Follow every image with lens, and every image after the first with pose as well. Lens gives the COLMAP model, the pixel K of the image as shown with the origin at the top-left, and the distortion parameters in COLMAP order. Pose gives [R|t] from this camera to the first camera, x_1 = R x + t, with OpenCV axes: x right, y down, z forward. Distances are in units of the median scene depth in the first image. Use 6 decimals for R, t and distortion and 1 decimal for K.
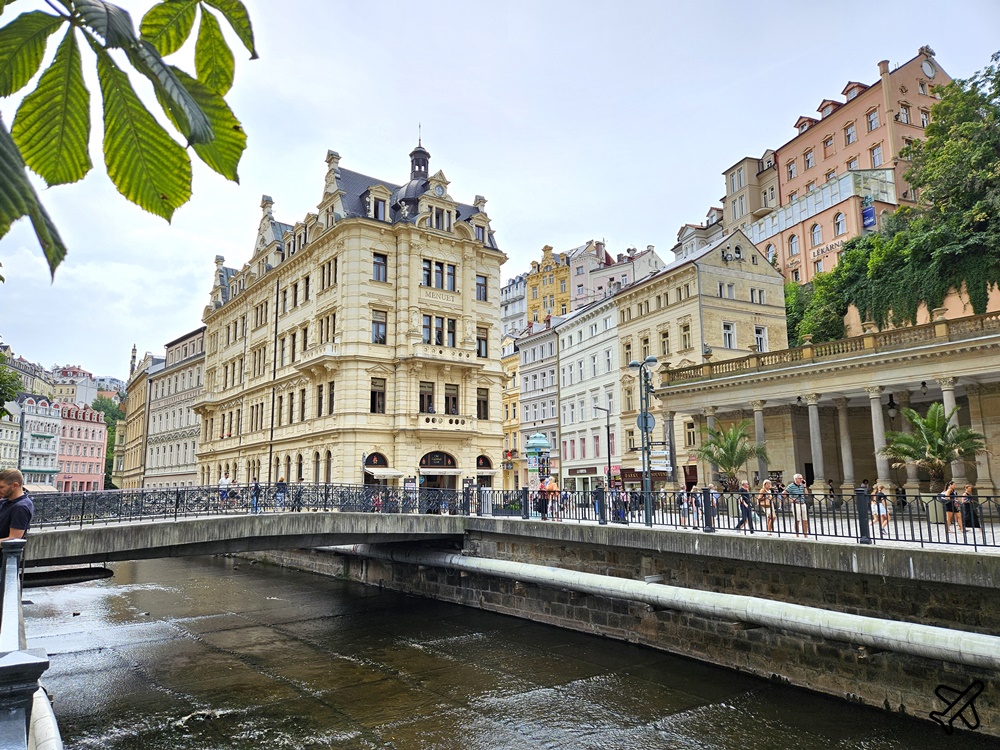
lens RADIAL K [[668.2, 0, 501.4], [0, 668.2, 384.6], [0, 0, 1]] dist [0.049510, -0.003153]
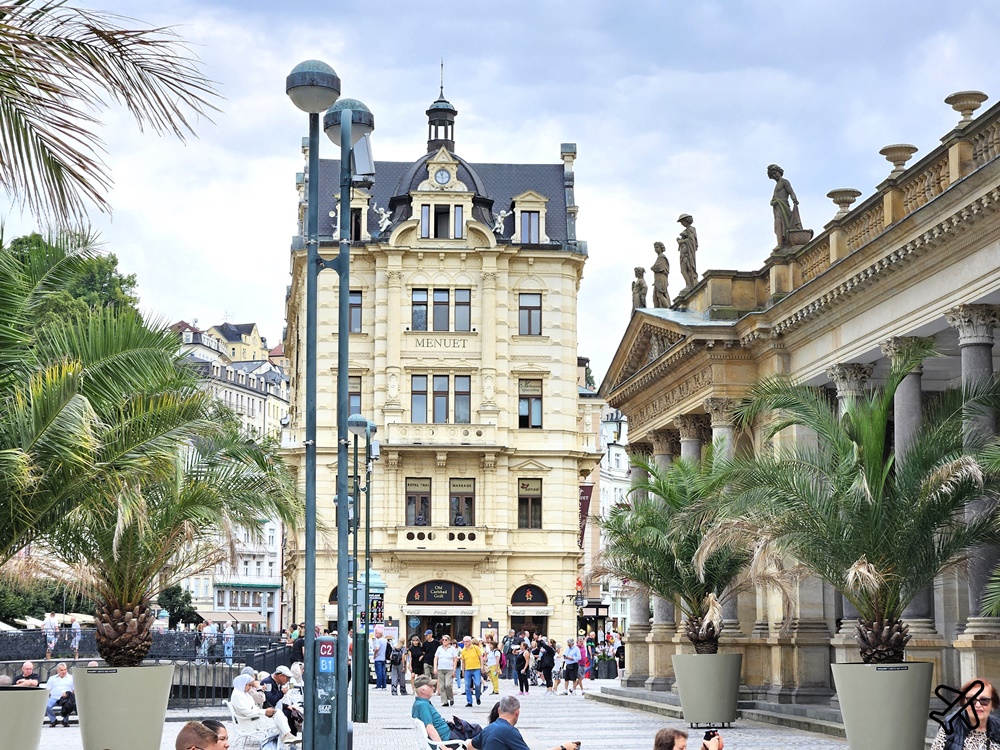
lens RADIAL K [[1976.5, 0, 500.0], [0, 1976.5, 375.0], [0, 0, 1]] dist [-0.841864, 10.547502]
pose [[0.853145, -0.055272, -0.518738, 0.868240], [0.068188, 0.997655, 0.005846, -0.099178], [0.517199, -0.040359, 0.854913, -0.557403]]
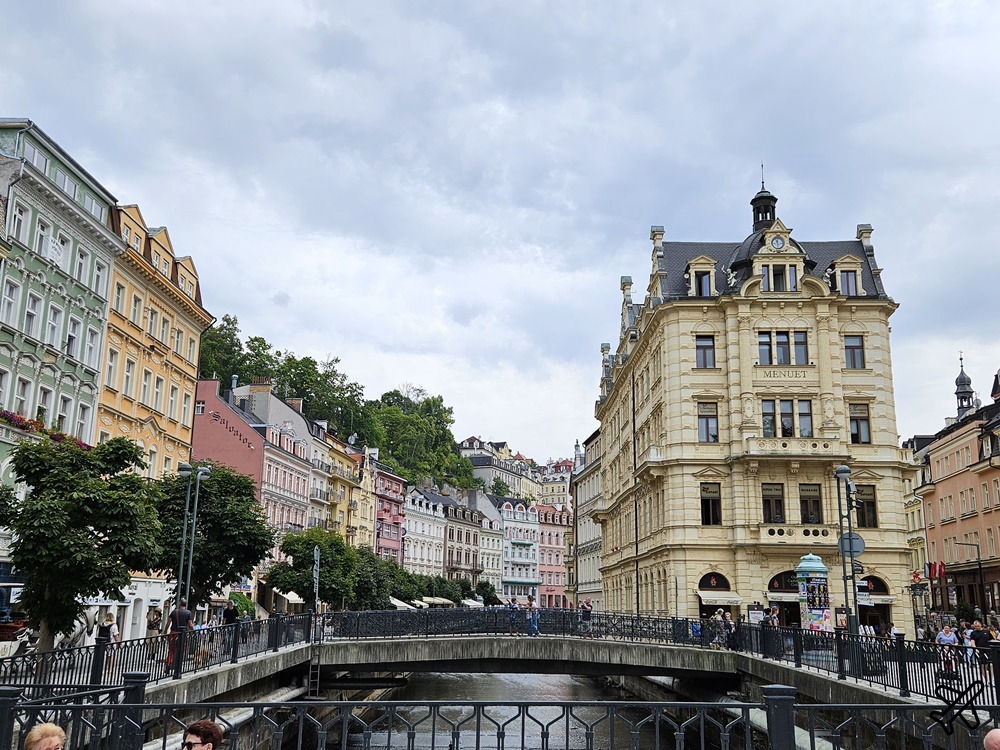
lens RADIAL K [[955.6, 0, 498.0], [0, 955.6, 391.9], [0, 0, 1]] dist [0.093514, -0.003134]
pose [[0.788926, -0.114984, -0.603635, 0.302321], [0.072914, 0.992914, -0.093840, -0.025497], [0.610147, 0.030019, 0.791719, -0.110174]]
